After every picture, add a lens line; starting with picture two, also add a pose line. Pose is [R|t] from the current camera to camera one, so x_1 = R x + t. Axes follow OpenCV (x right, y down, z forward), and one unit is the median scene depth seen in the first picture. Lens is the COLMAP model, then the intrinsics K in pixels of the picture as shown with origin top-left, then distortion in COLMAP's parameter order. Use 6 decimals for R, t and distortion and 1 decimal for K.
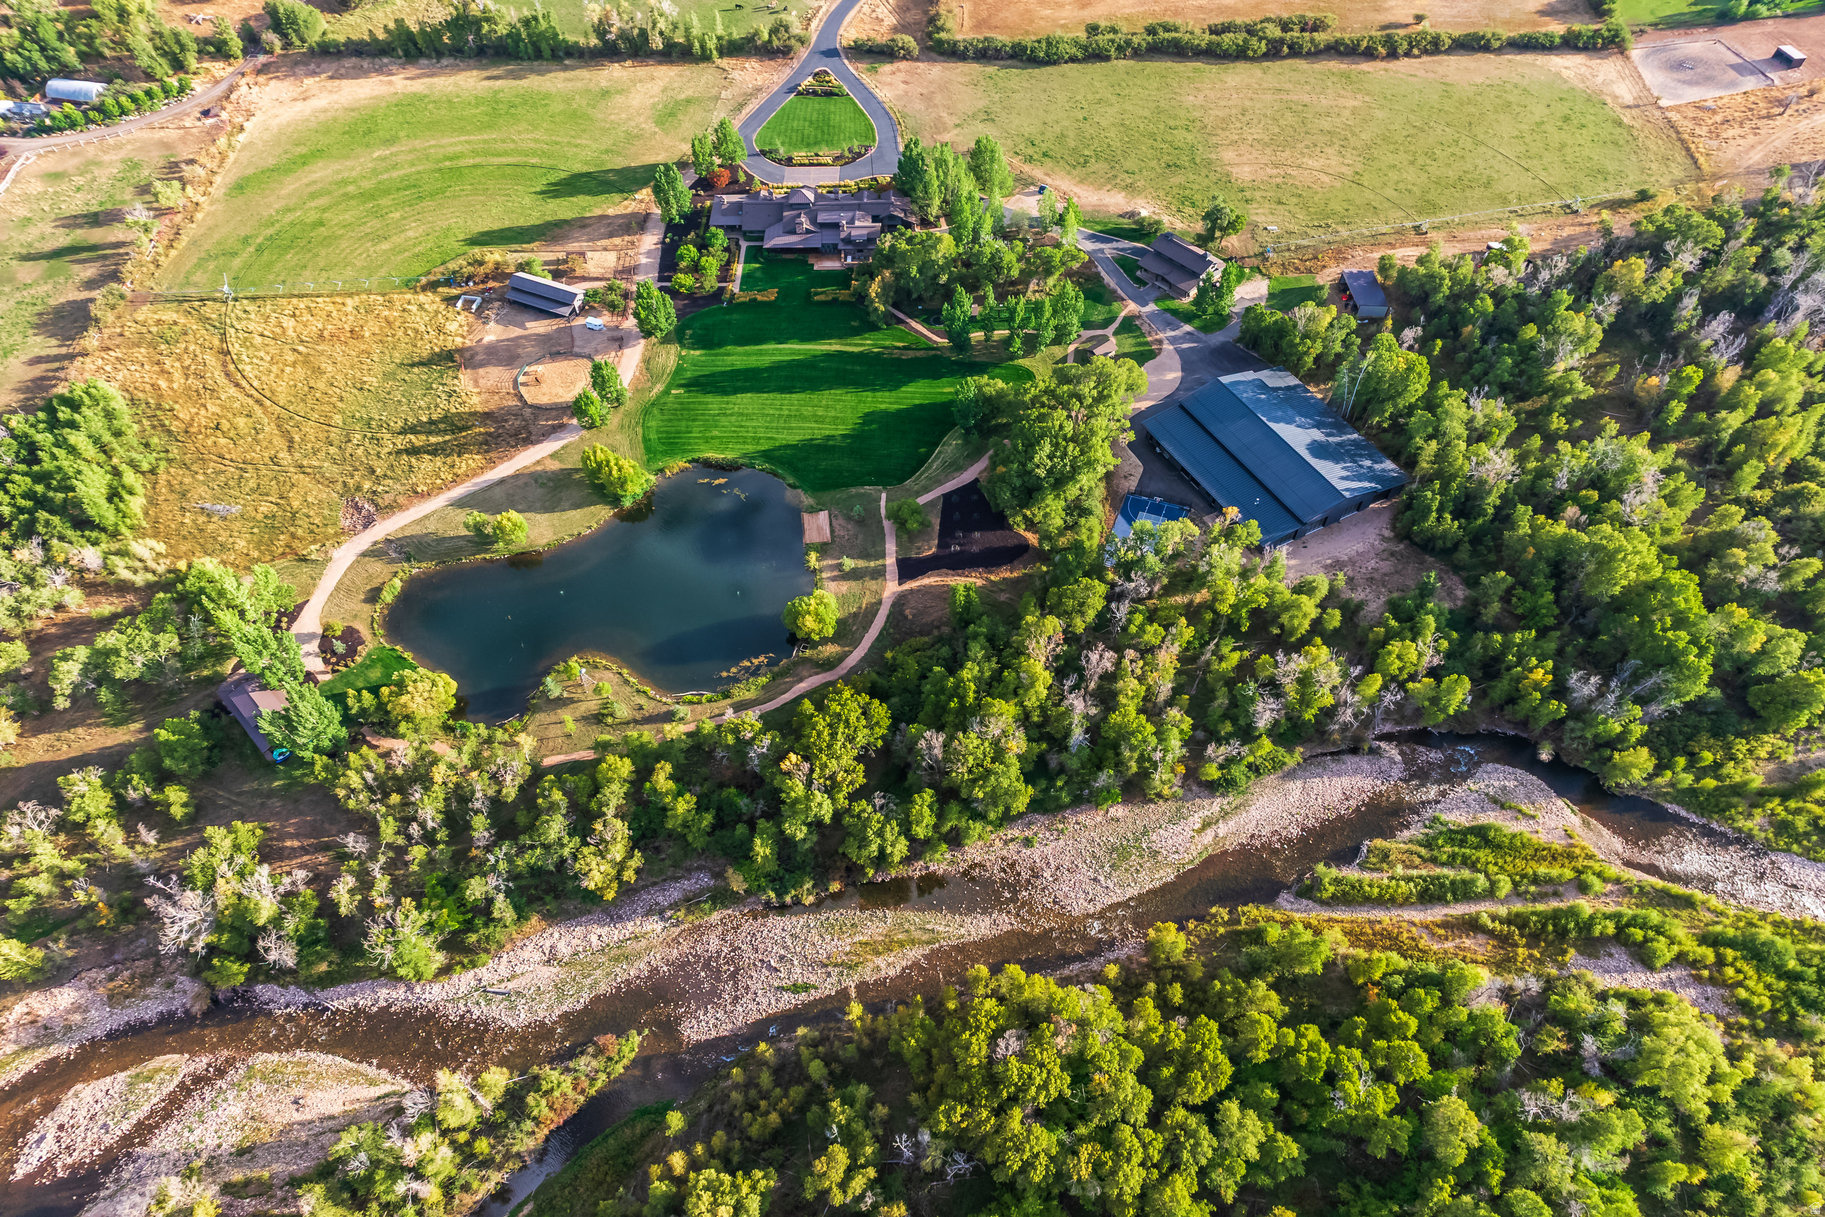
lens RADIAL K [[1283.2, 0, 918.4], [0, 1283.2, 734.5], [0, 0, 1]] dist [0.029803, -0.005221]
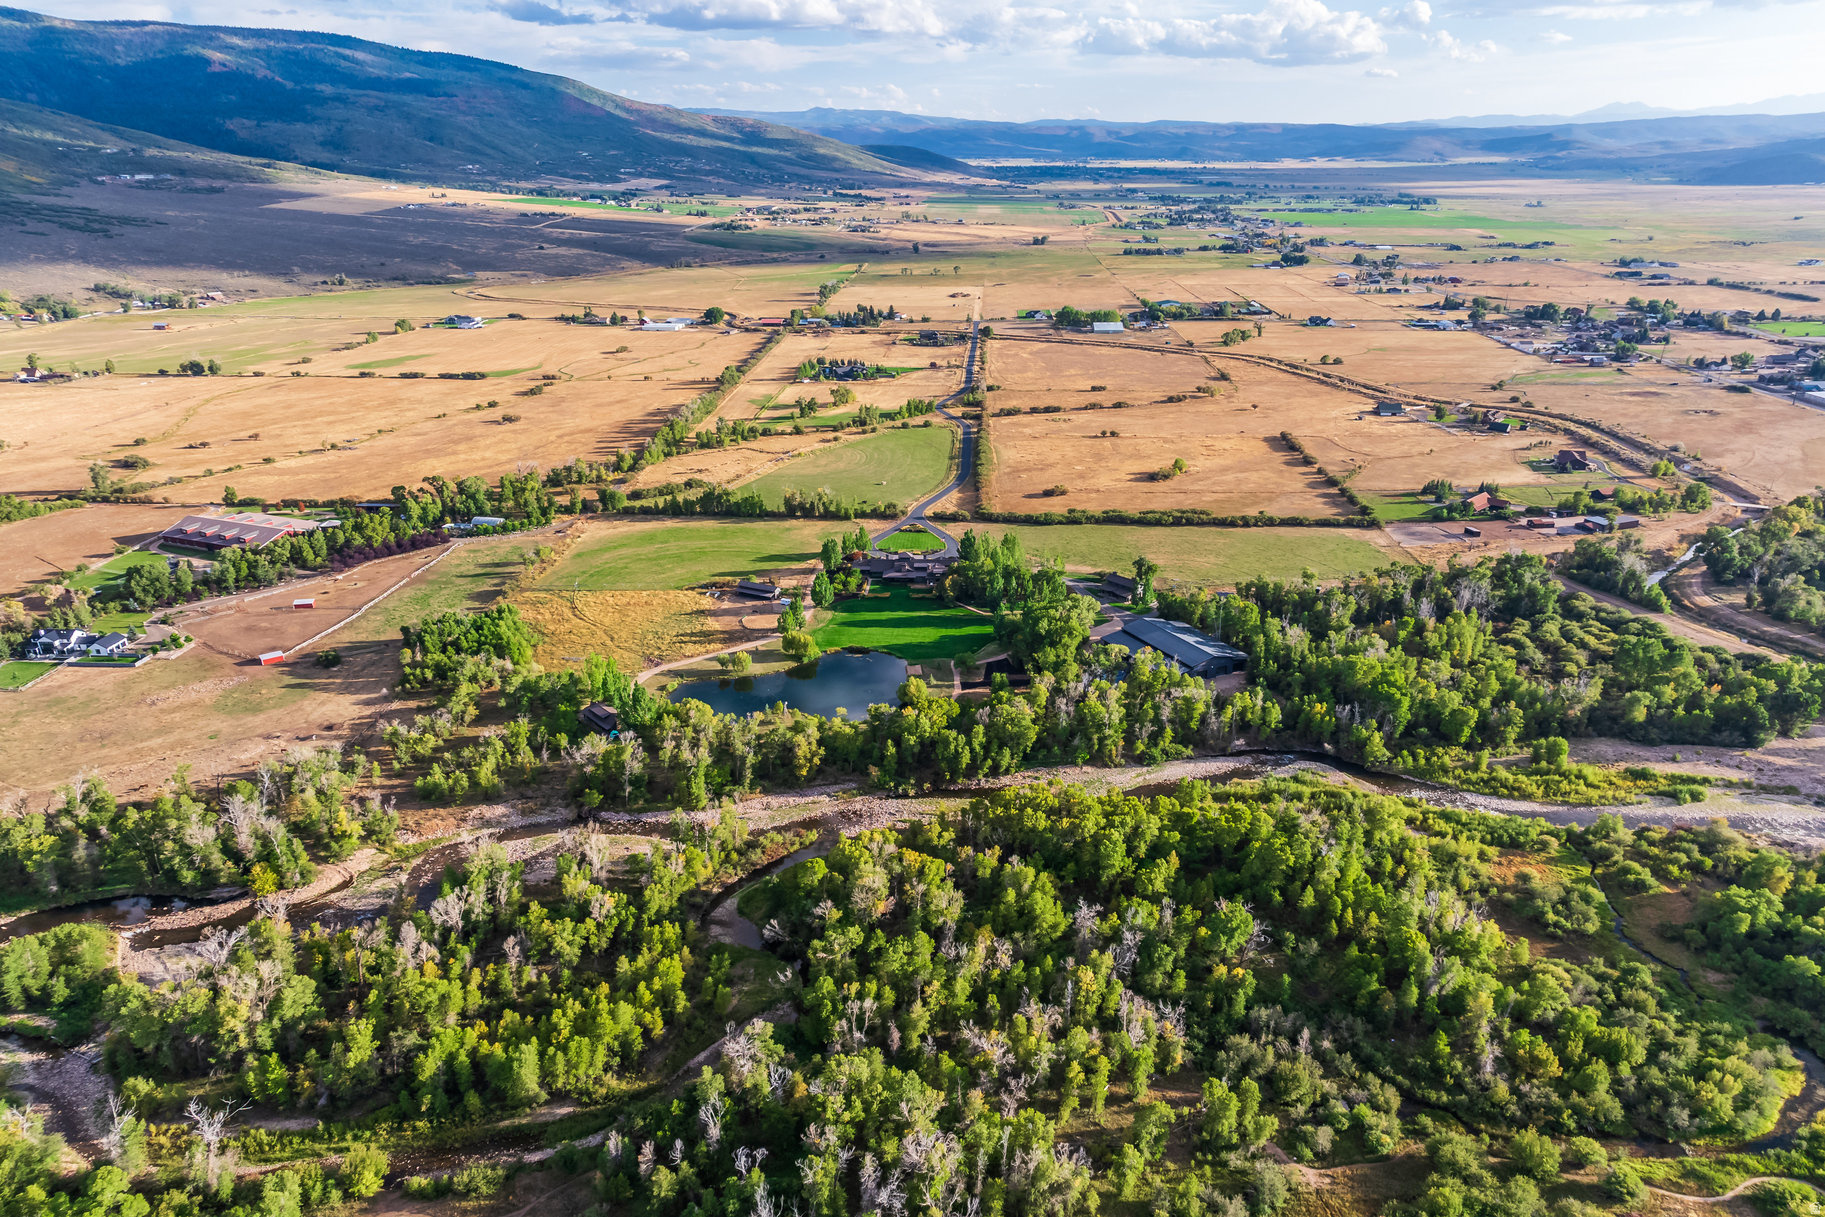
lens RADIAL K [[1238.0, 0, 917.4], [0, 1238.0, 658.7], [0, 0, 1]] dist [0.021350, 0.014563]
pose [[0.999213, 0.030800, -0.025007, -0.031776], [-0.039291, 0.855585, -0.516169, 0.651497], [0.005498, 0.516745, 0.856122, -0.420329]]
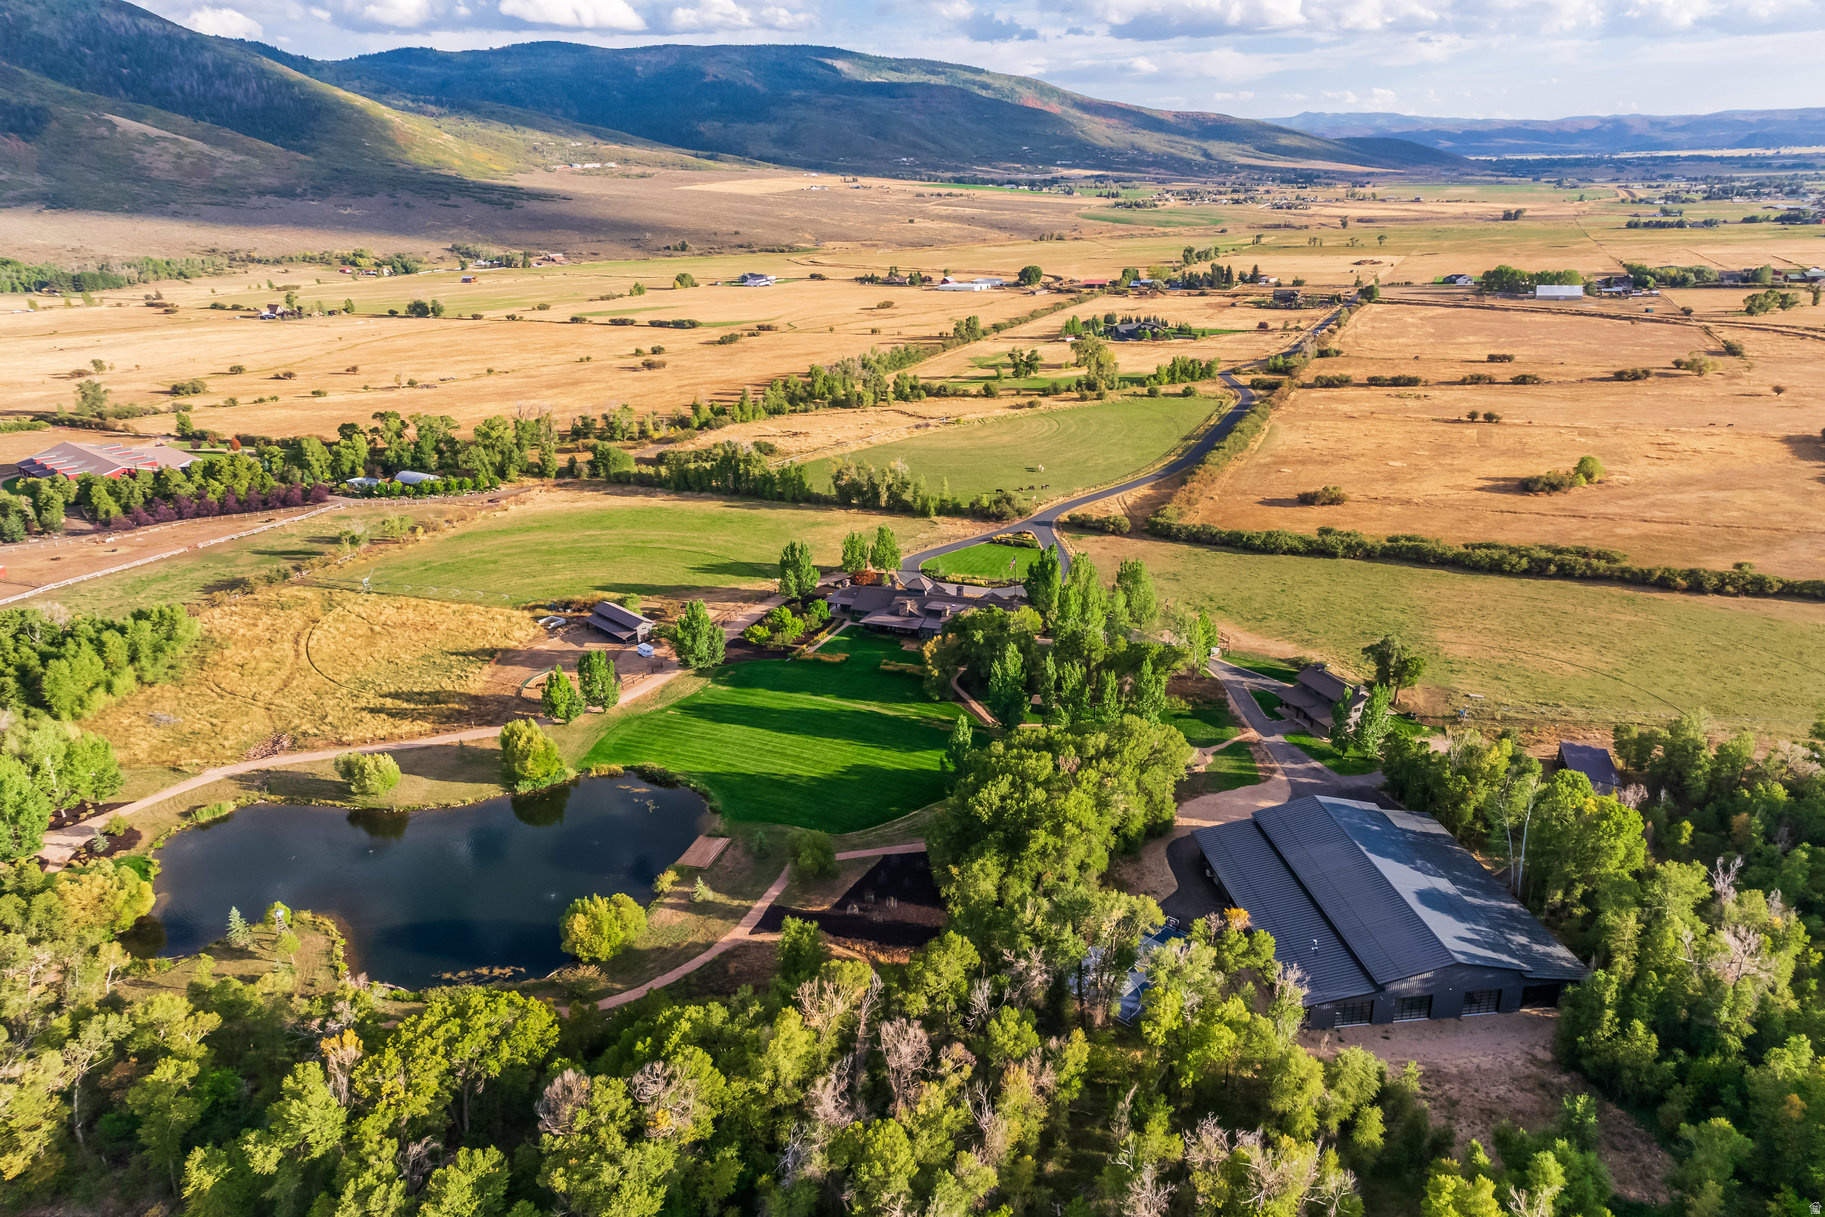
lens RADIAL K [[1244.4, 0, 917.1], [0, 1244.4, 664.3], [0, 0, 1]] dist [0.023374, 0.009291]
pose [[0.925449, 0.144224, -0.350347, 0.257593], [-0.305268, 0.831541, -0.464060, 0.043564], [0.224399, 0.536414, 0.813576, 0.357793]]
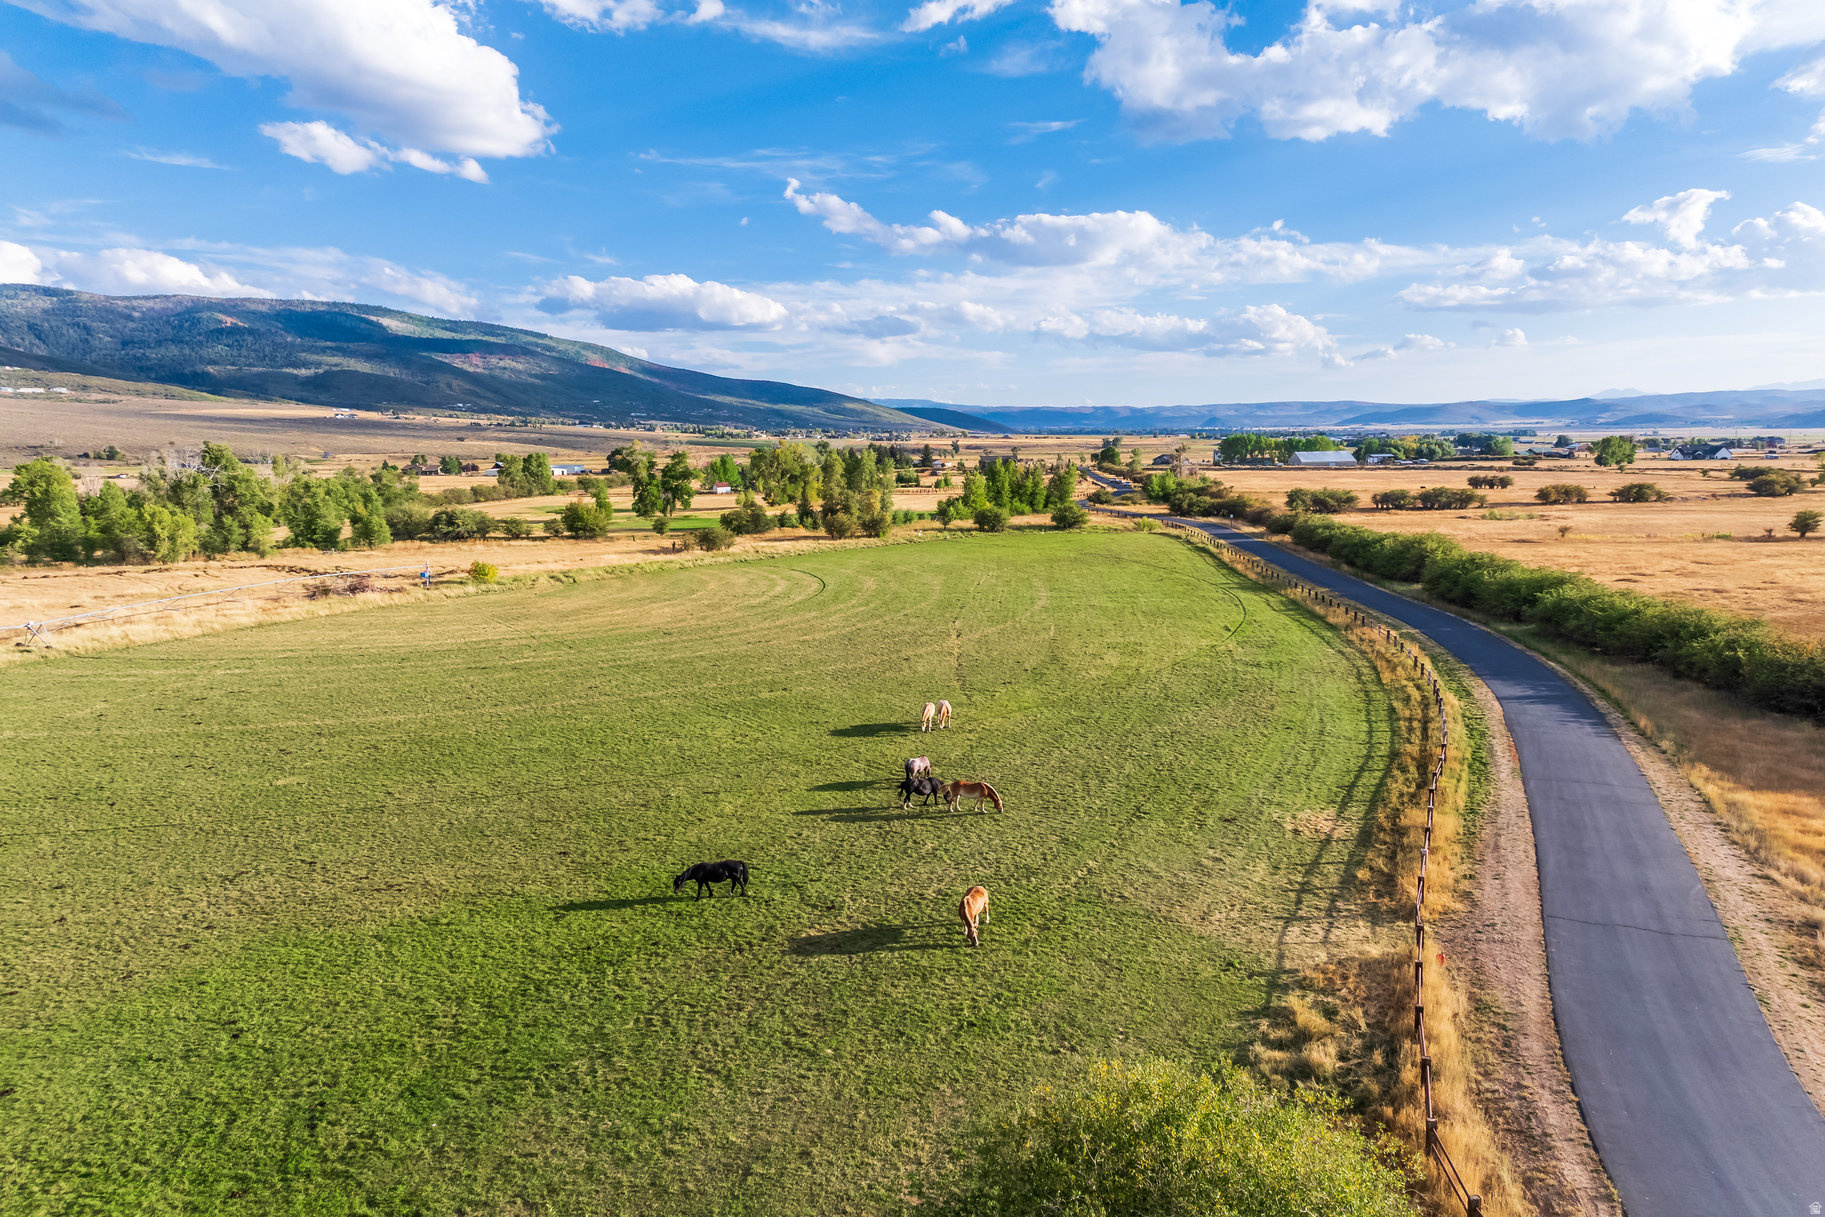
lens RADIAL K [[1238.0, 0, 917.4], [0, 1238.0, 658.7], [0, 0, 1]] dist [0.021350, 0.014563]
pose [[0.998265, 0.020484, -0.055197, -0.151353], [-0.052765, 0.727181, -0.684415, -0.721000], [0.026118, 0.686140, 0.727001, 1.288675]]
